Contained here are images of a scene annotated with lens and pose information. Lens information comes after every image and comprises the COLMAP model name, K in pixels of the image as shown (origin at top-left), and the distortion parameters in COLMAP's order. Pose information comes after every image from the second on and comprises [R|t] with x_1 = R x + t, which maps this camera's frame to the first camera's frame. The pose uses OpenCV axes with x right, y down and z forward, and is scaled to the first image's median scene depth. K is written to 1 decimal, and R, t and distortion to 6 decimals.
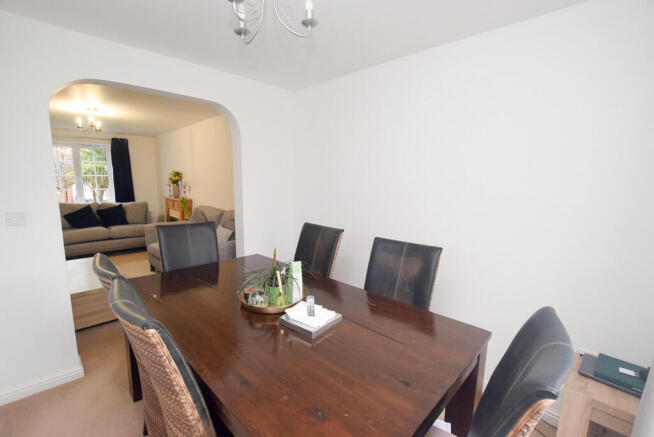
lens RADIAL K [[287.8, 0, 328.0], [0, 287.8, 215.4], [0, 0, 1]] dist [-0.021397, -0.000183]
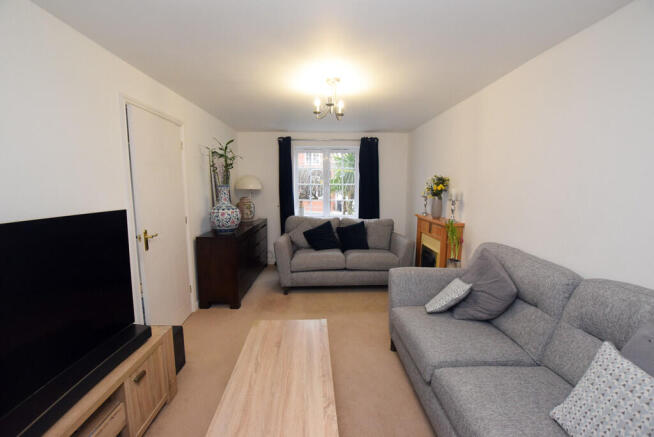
lens RADIAL K [[287.8, 0, 328.7], [0, 287.8, 217.7], [0, 0, 1]] dist [-0.021397, -0.000183]
pose [[0.714477, 0.070823, -0.696066, -0.261901], [-0.086597, 0.996165, 0.012470, -0.050873], [0.694280, 0.051368, 0.717870, 0.387632]]
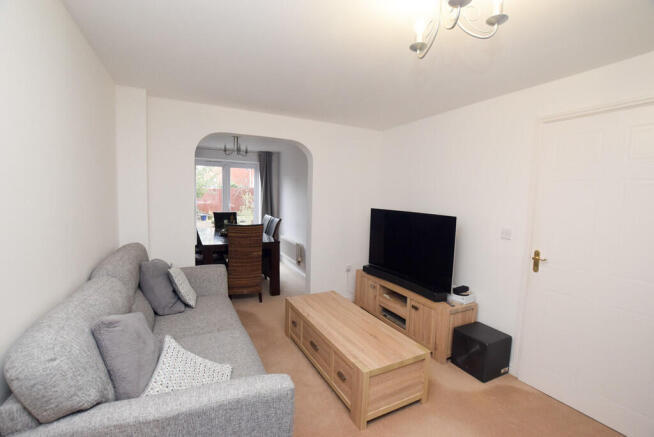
lens RADIAL K [[287.8, 0, 326.8], [0, 287.8, 218.9], [0, 0, 1]] dist [-0.021397, -0.000183]
pose [[-0.944539, -0.052626, 0.324155, -0.552381], [0.019252, 0.976506, 0.214629, -0.127229], [-0.327834, 0.208966, -0.921335, 0.888272]]
